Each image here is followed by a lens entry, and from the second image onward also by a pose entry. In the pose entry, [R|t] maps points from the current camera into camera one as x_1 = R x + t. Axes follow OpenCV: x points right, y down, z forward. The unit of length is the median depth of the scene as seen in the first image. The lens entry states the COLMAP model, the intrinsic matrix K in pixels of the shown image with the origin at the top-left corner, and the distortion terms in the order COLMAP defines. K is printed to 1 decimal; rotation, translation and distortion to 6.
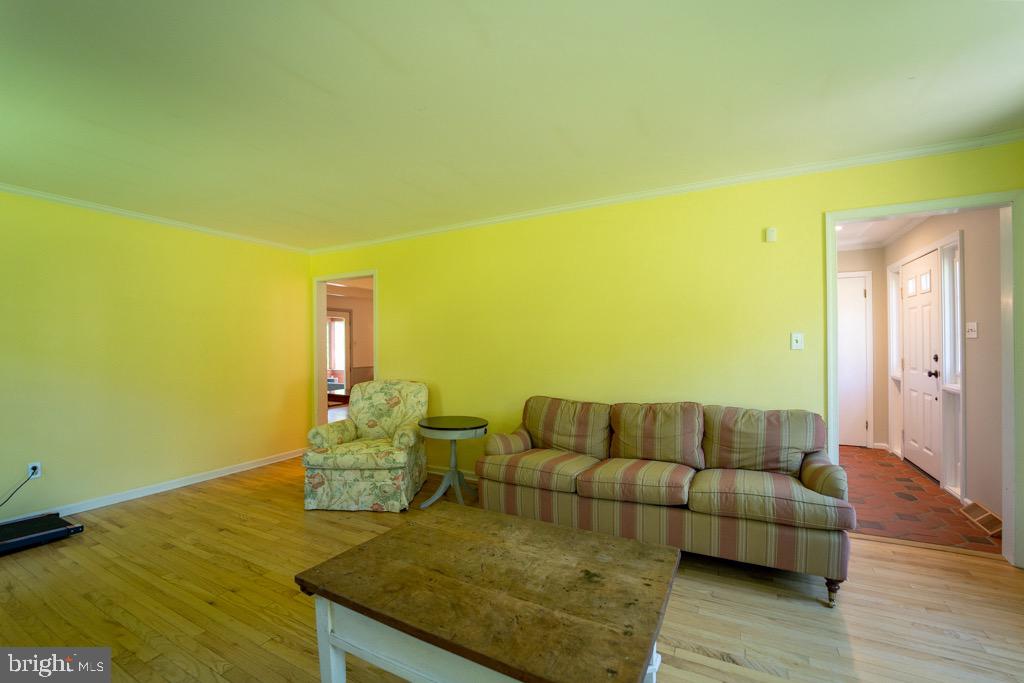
lens RADIAL K [[425.2, 0, 512.0], [0, 425.2, 341.5], [0, 0, 1]] dist [-0.014712, -0.000121]
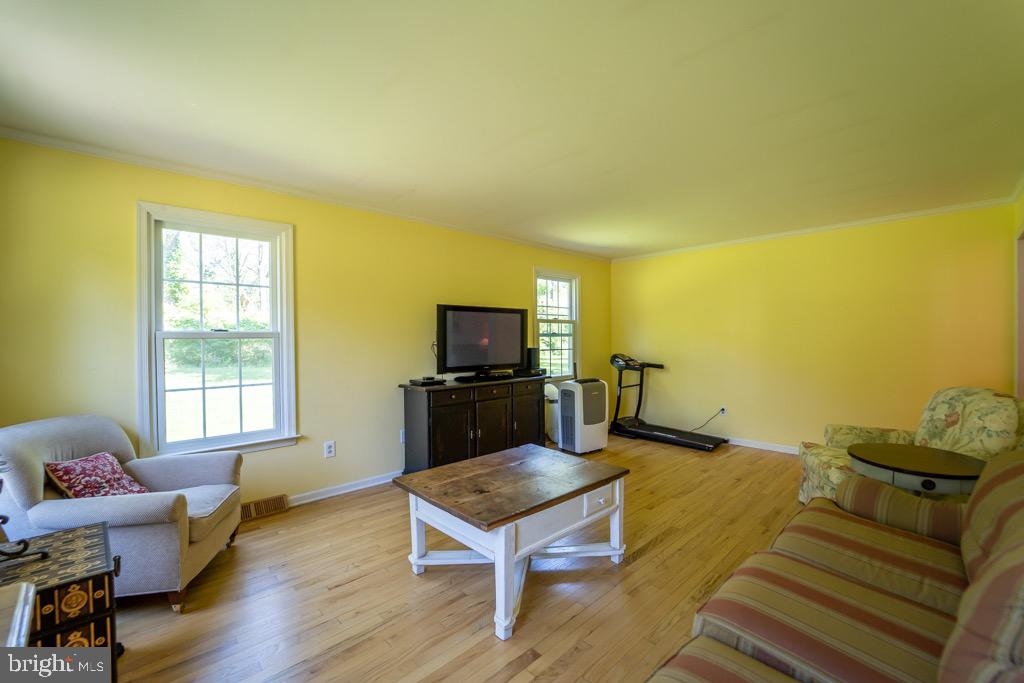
lens RADIAL K [[425.2, 0, 512.0], [0, 425.2, 341.5], [0, 0, 1]] dist [-0.014712, -0.000121]
pose [[-0.307959, 0.012699, -0.951315, 0.748889], [0.019929, 0.999778, 0.006895, 0.001629], [0.951191, -0.016836, -0.308144, 0.740531]]
